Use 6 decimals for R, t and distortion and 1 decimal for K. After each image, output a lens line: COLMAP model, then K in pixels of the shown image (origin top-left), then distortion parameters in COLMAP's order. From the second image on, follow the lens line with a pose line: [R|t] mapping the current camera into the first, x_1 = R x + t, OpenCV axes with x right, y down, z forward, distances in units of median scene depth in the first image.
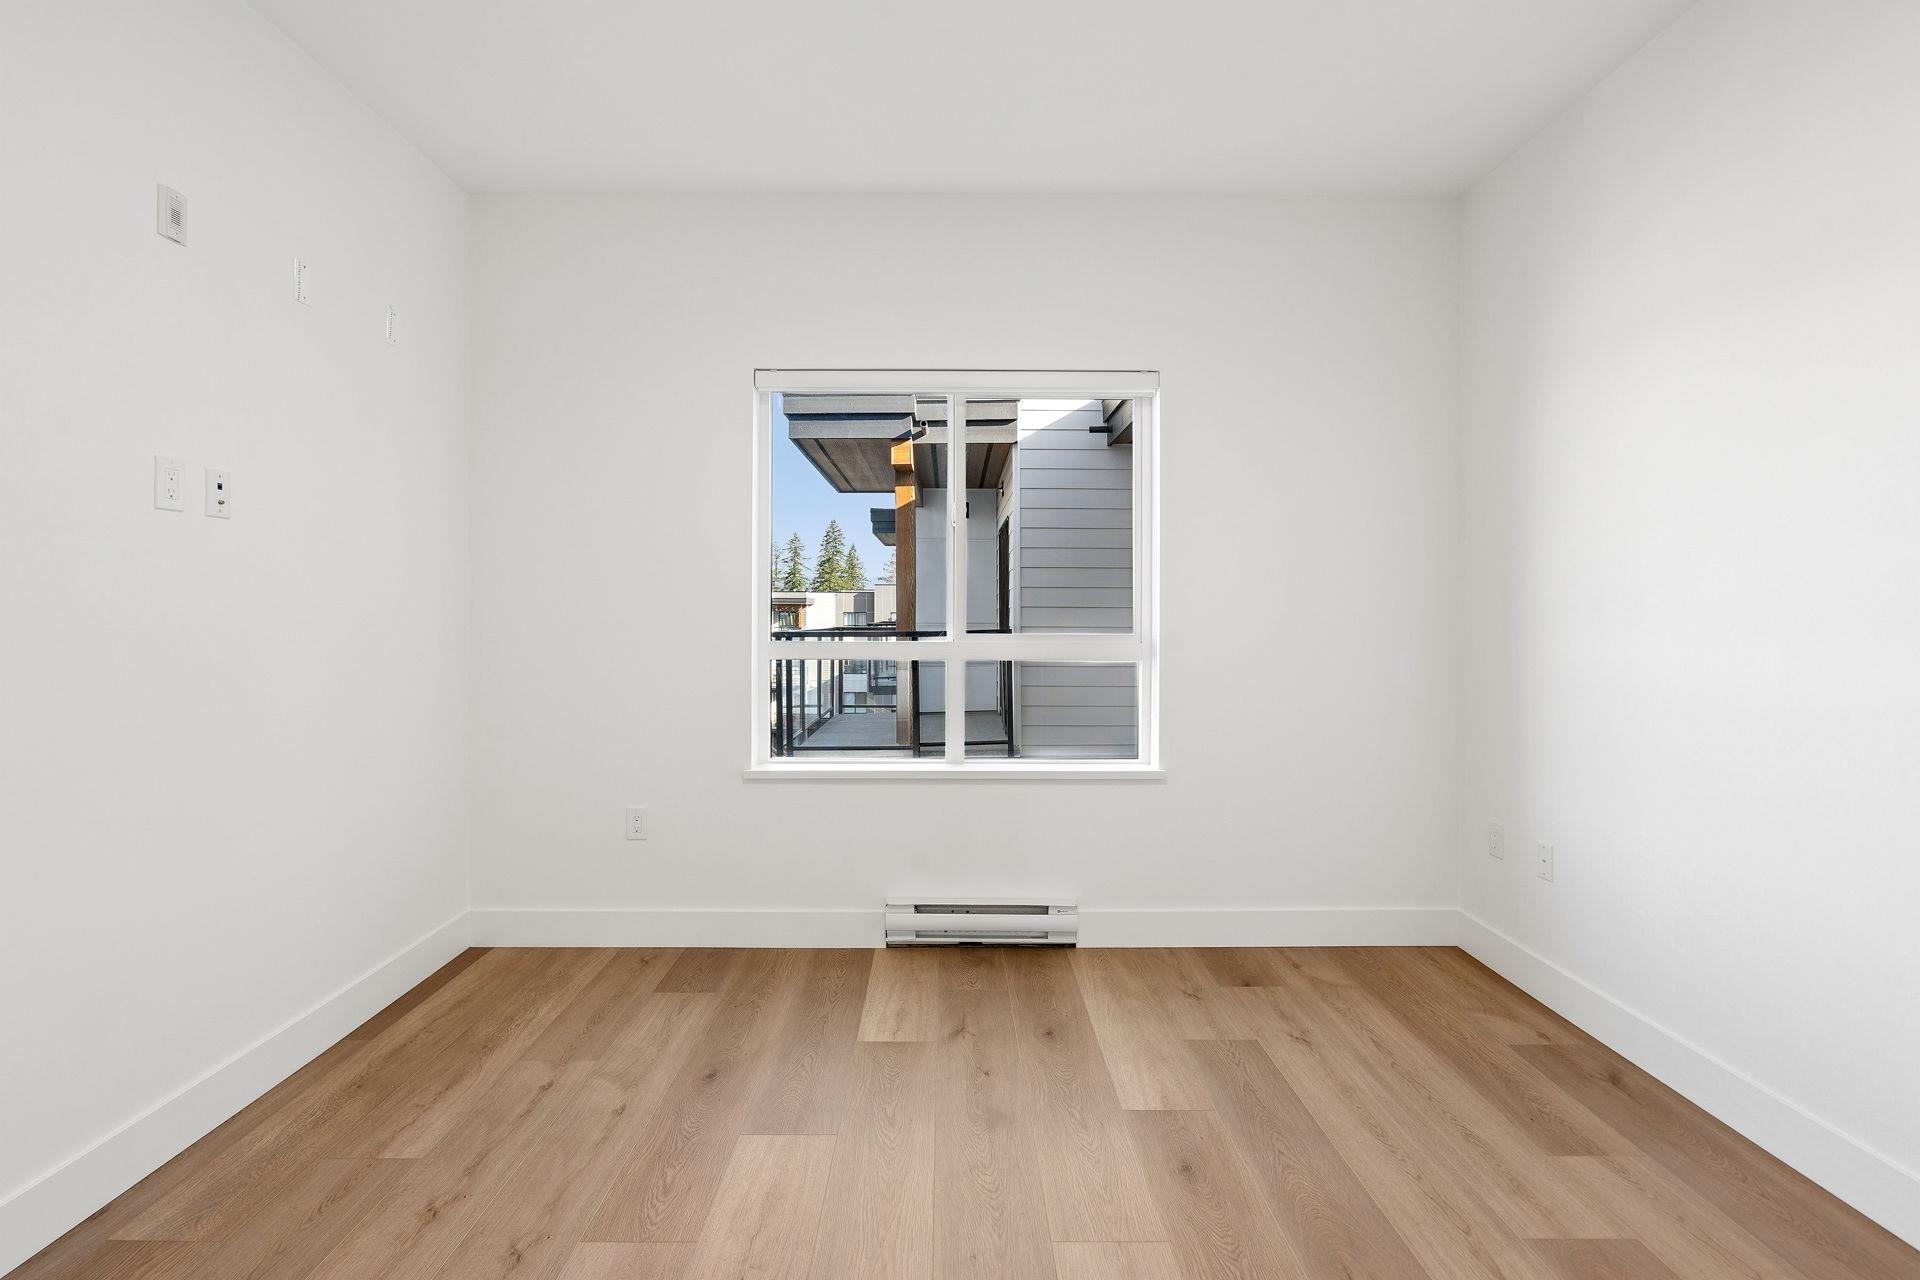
lens RADIAL K [[884.7, 0, 937.8], [0, 884.7, 618.0], [0, 0, 1]] dist [-0.003201, 0.000106]
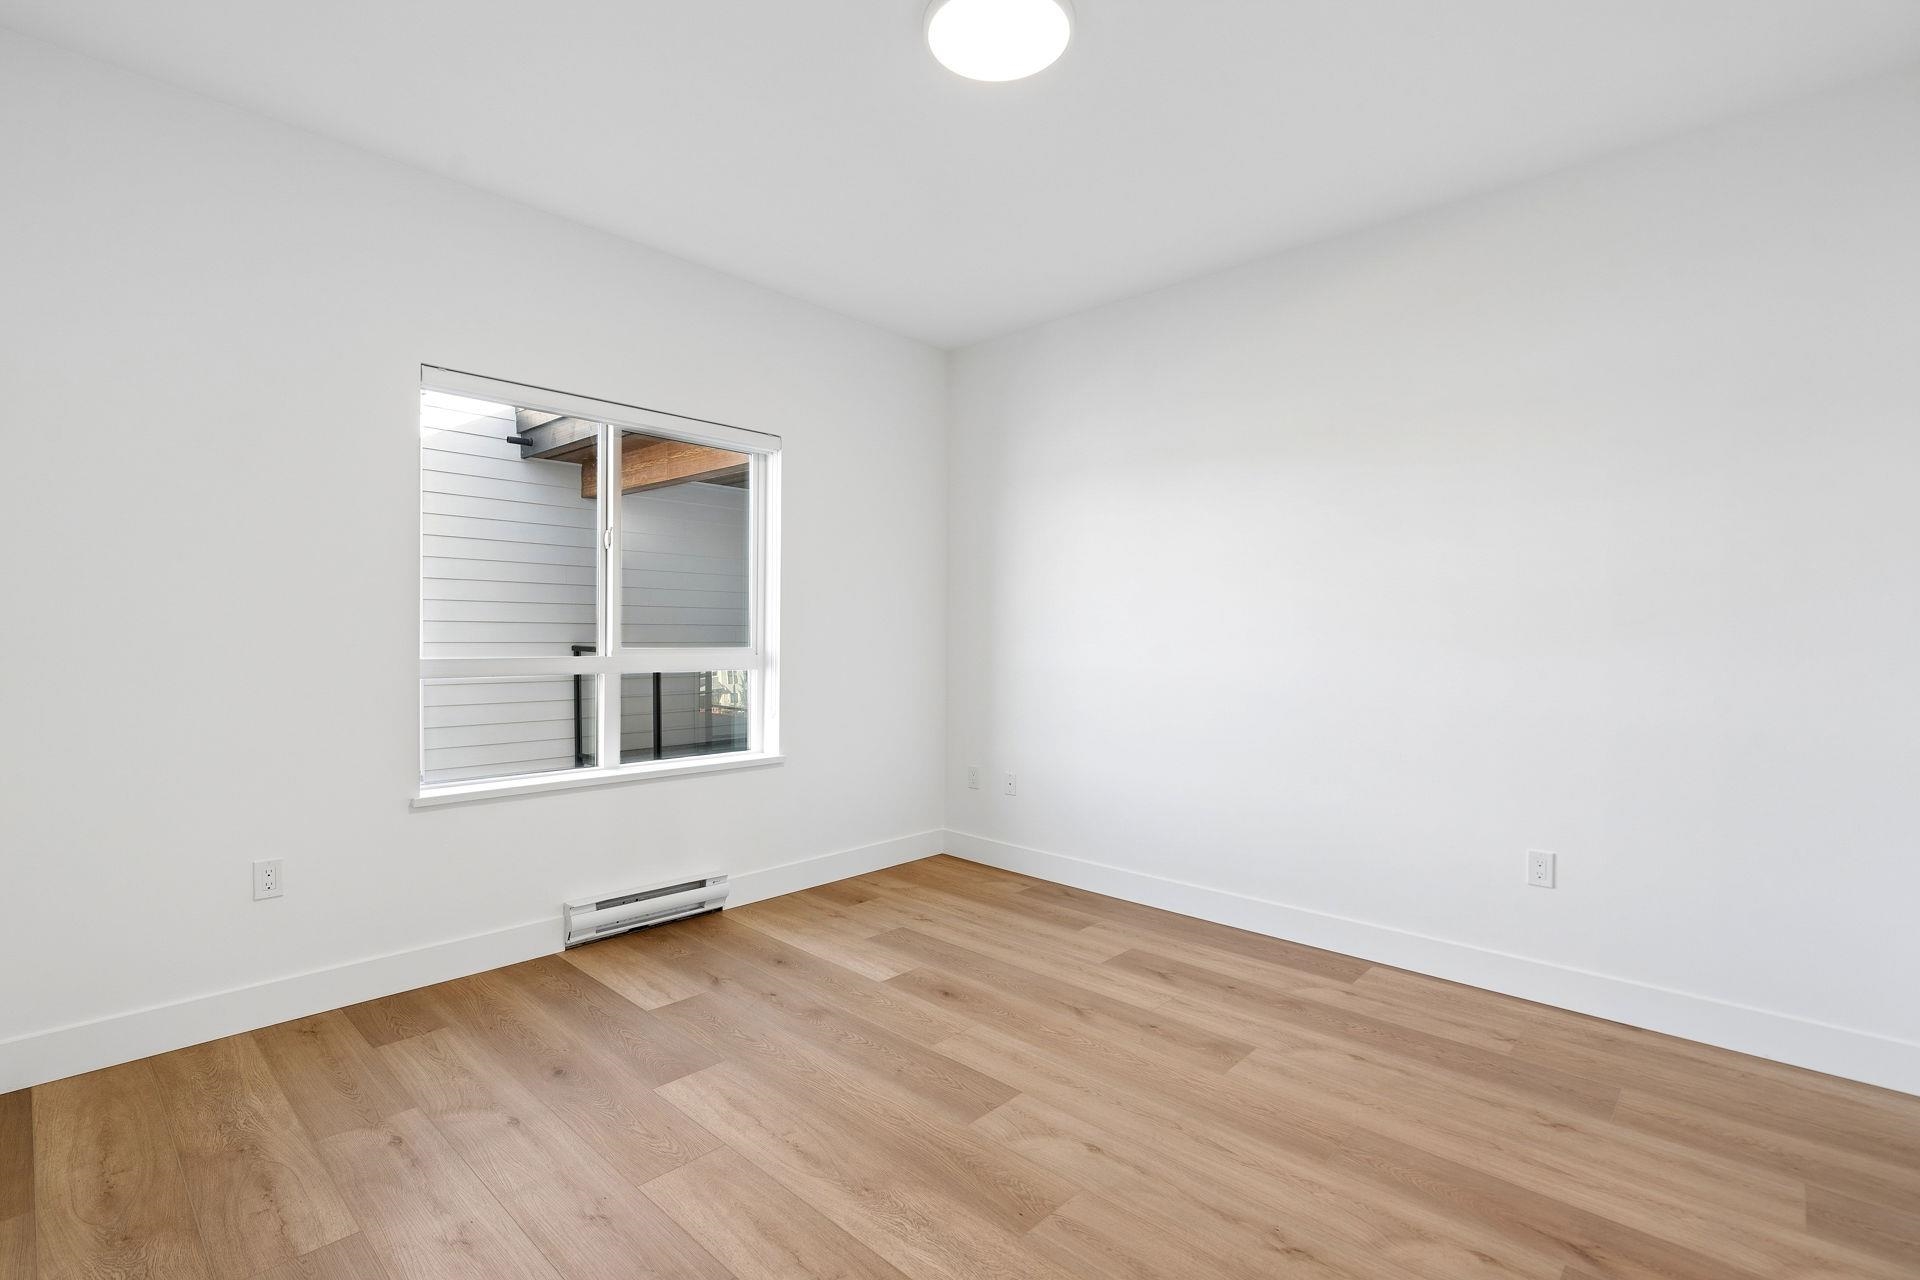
lens RADIAL K [[882.0, 0, 928.4], [0, 882.0, 635.1], [0, 0, 1]] dist [-0.005138, 0.000341]
pose [[0.694578, 0.003572, 0.719409, -0.539576], [-0.005962, 0.999982, 0.000791, -0.002022], [-0.719393, -0.004839, 0.694587, -0.027338]]
